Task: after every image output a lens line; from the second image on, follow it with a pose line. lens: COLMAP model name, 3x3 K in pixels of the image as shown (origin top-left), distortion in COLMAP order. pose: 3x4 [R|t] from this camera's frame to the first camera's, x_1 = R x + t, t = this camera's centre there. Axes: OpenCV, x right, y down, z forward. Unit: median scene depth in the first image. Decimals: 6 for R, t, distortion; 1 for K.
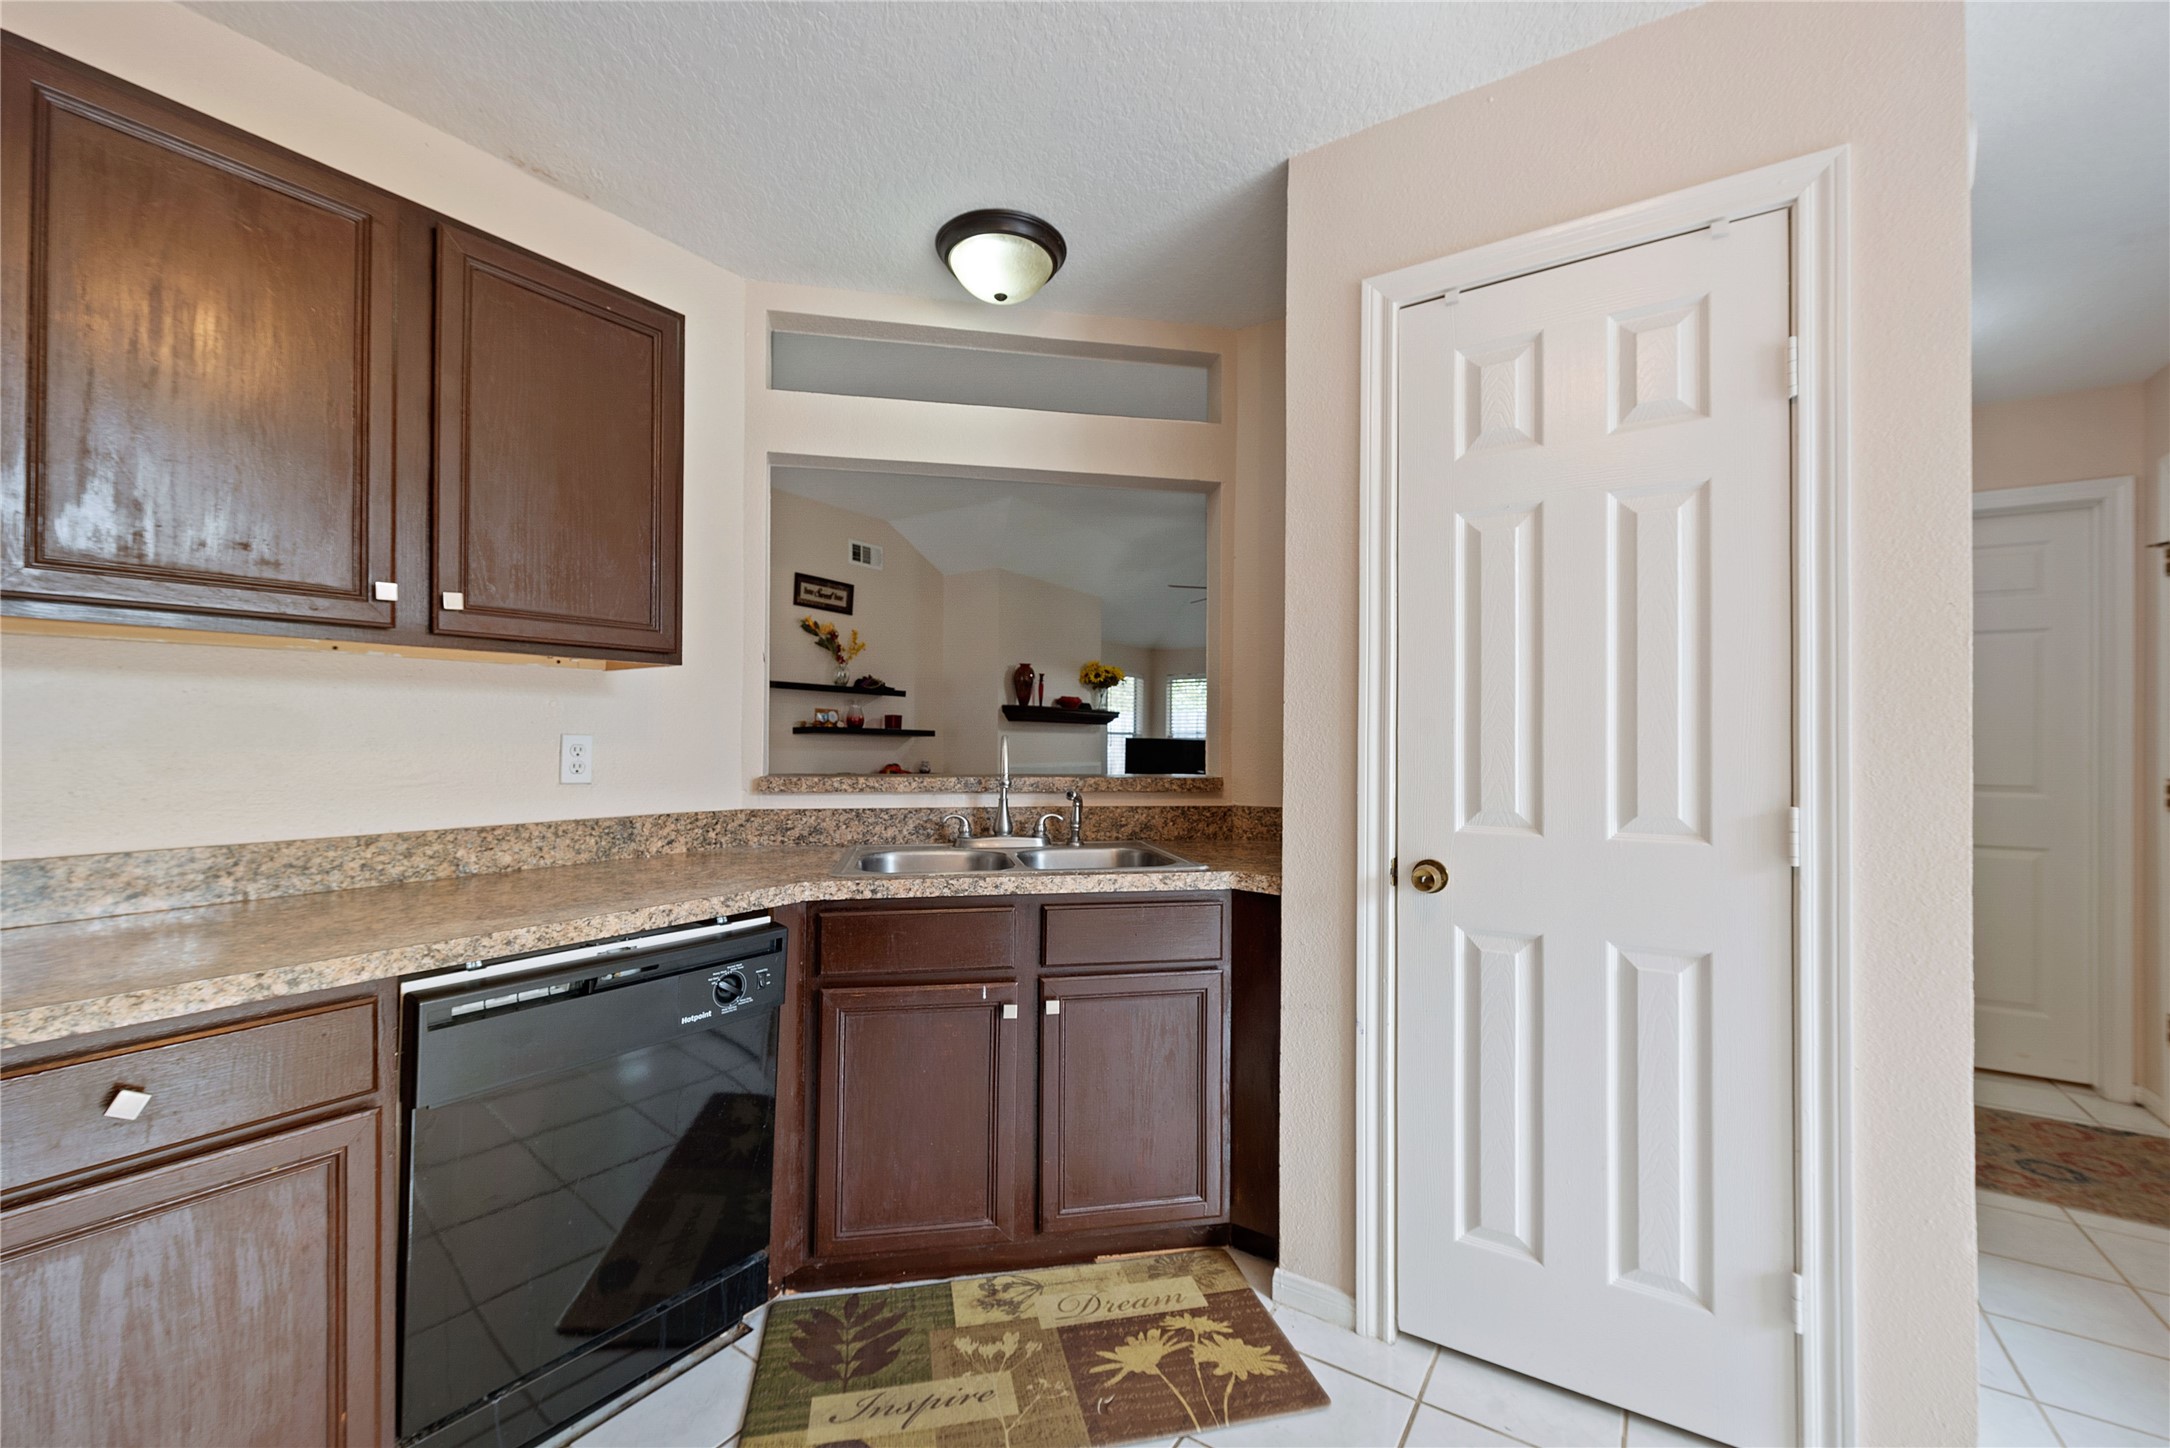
lens RADIAL K [[849.6, 0, 1073.0], [0, 849.6, 742.5], [0, 0, 1]] dist [-0.019033, -0.000820]
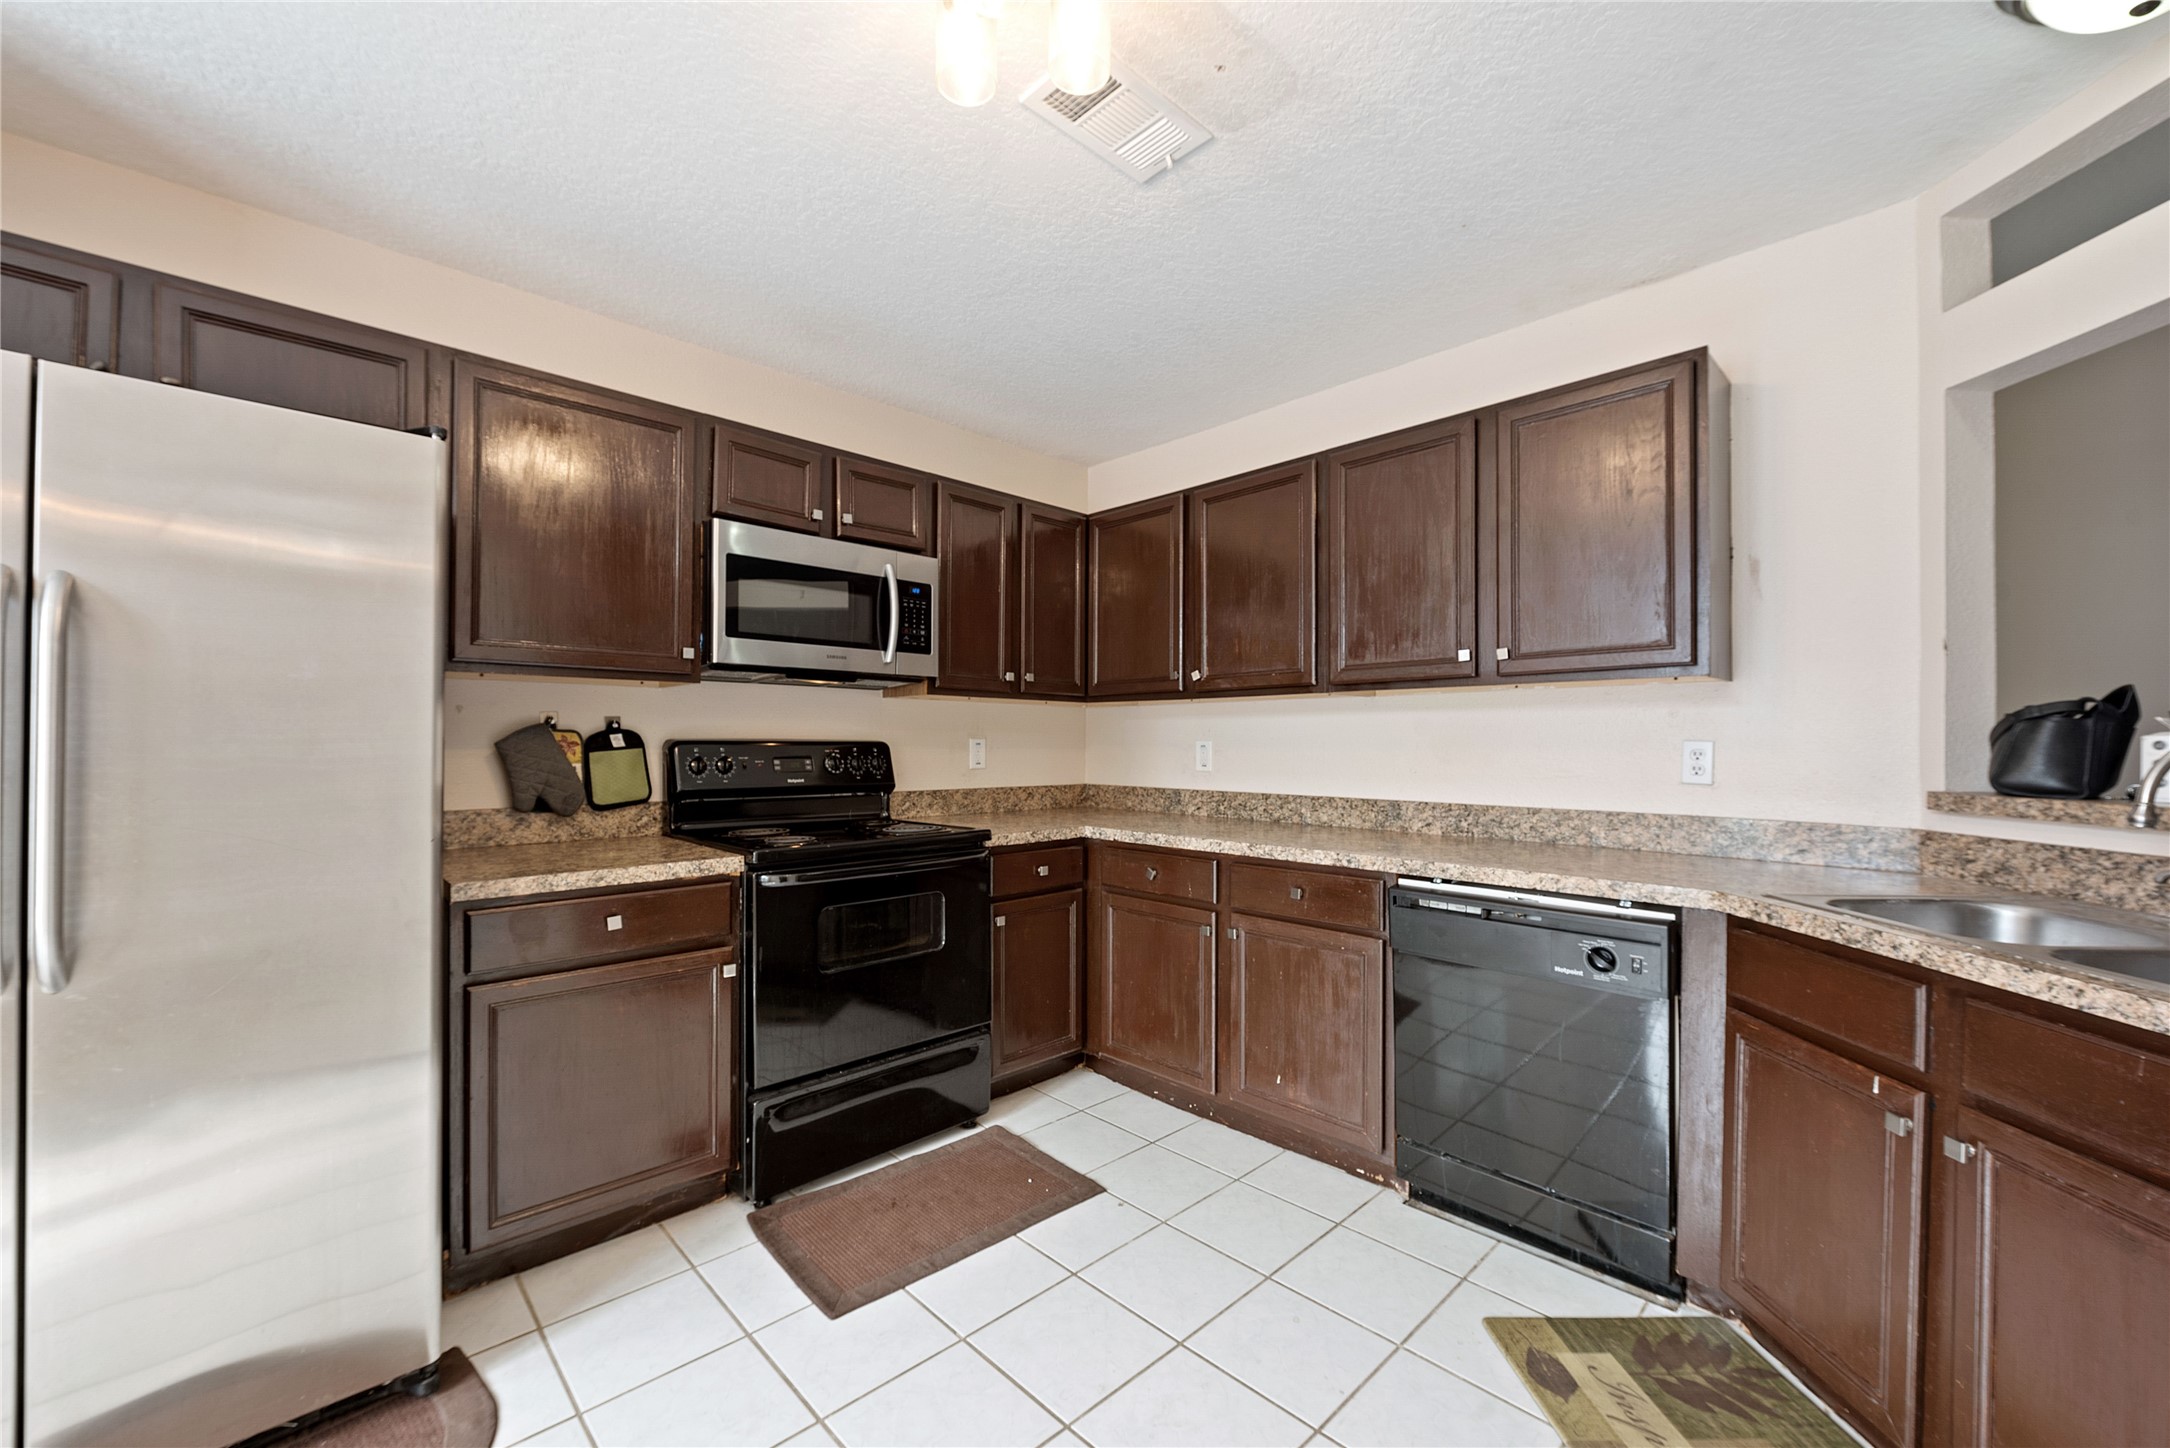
lens RADIAL K [[849.6, 0, 1075.7], [0, 849.6, 730.2], [0, 0, 1]] dist [-0.019033, -0.000820]
pose [[-0.199874, -0.014663, -0.979712, 0.767014], [-0.008423, 0.999877, -0.013247, -0.001770], [0.979785, 0.005604, -0.199973, 0.459290]]
